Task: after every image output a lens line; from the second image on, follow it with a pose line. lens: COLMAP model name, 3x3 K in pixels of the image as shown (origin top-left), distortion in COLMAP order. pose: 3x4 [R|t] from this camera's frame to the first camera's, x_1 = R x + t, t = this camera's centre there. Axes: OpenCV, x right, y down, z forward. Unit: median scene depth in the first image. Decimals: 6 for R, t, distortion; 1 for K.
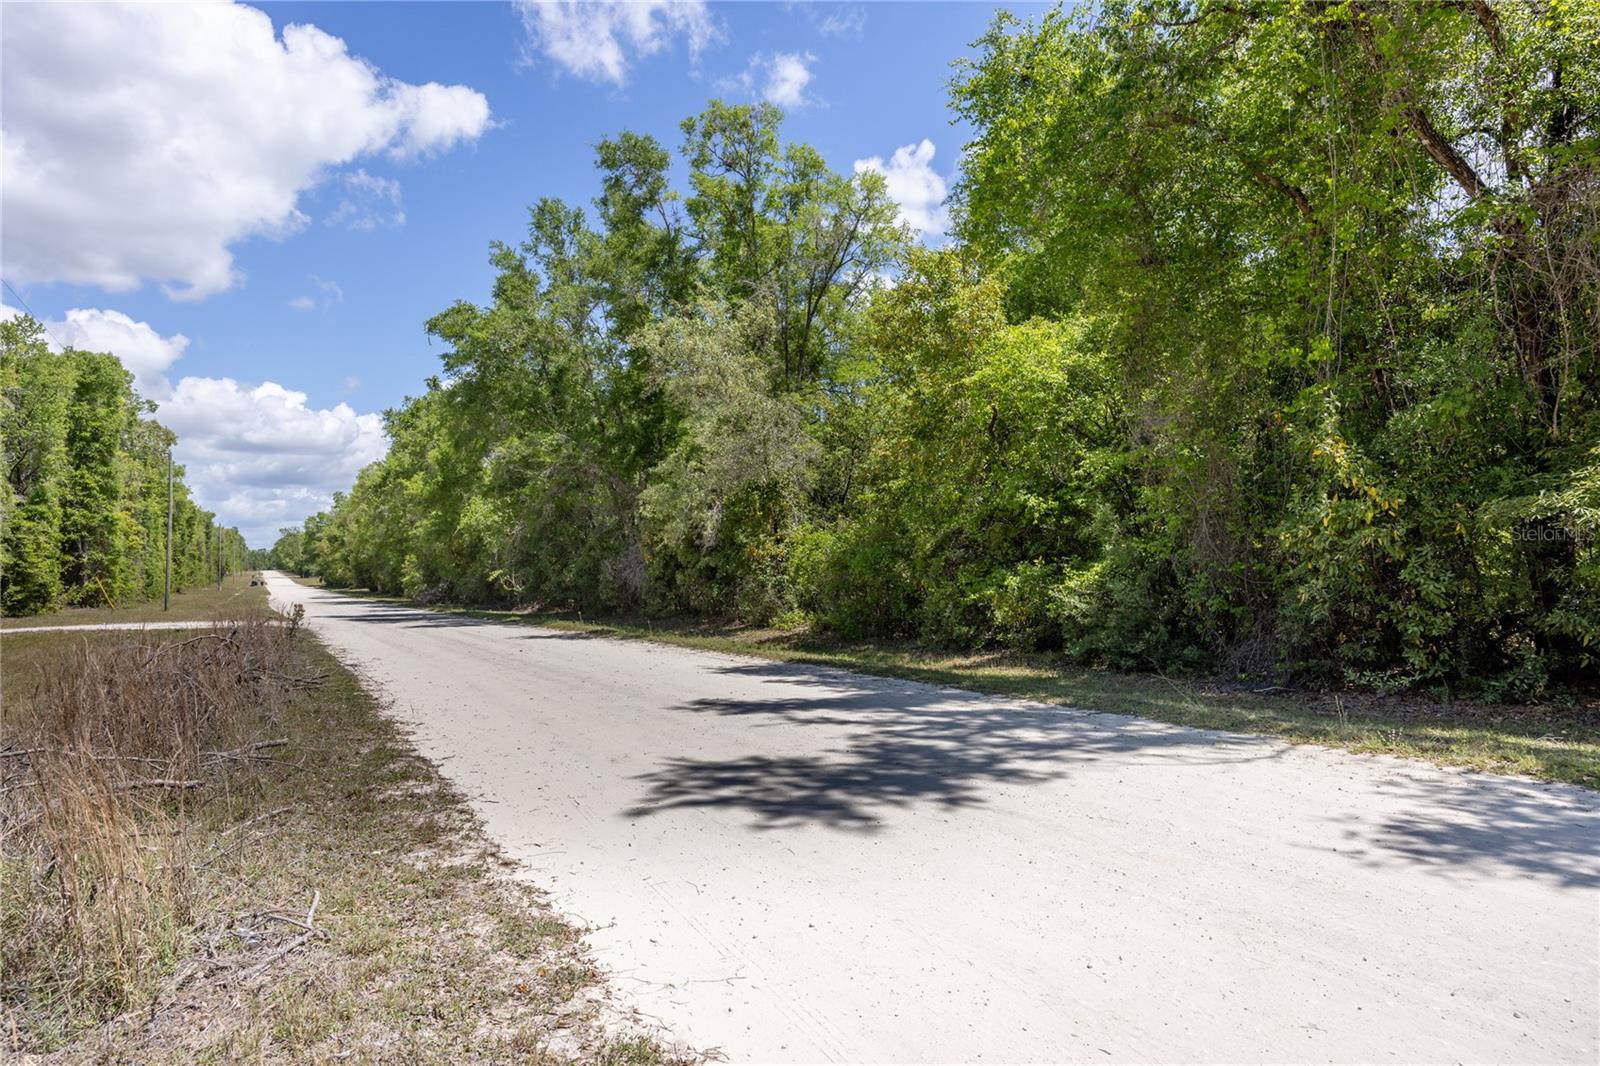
lens RADIAL K [[965.1, 0, 797.9], [0, 965.1, 529.1], [0, 0, 1]] dist [-0.024584, -0.008192]
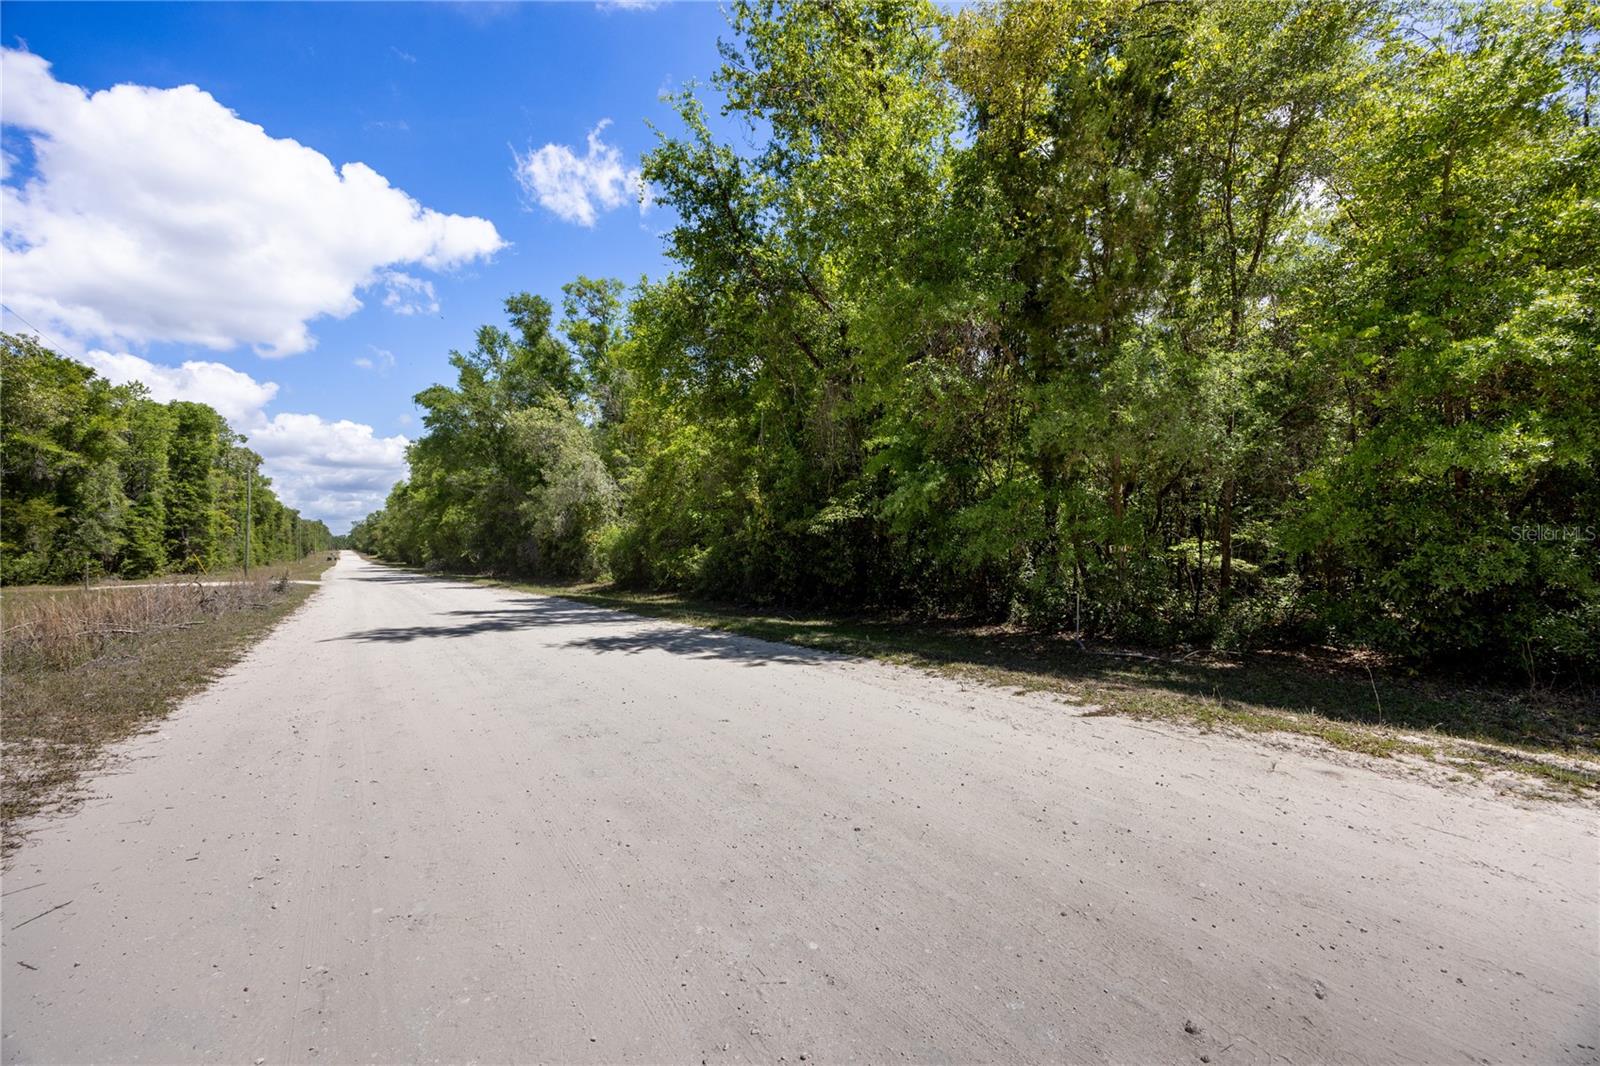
lens RADIAL K [[633.0, 0, 804.9], [0, 633.0, 543.2], [0, 0, 1]] dist [-0.018430, 0.000295]
pose [[0.992334, 0.006022, 0.123440, 0.073874], [-0.009581, 0.999555, 0.028266, -0.002713], [-0.123215, -0.029232, 0.991949, -0.073102]]
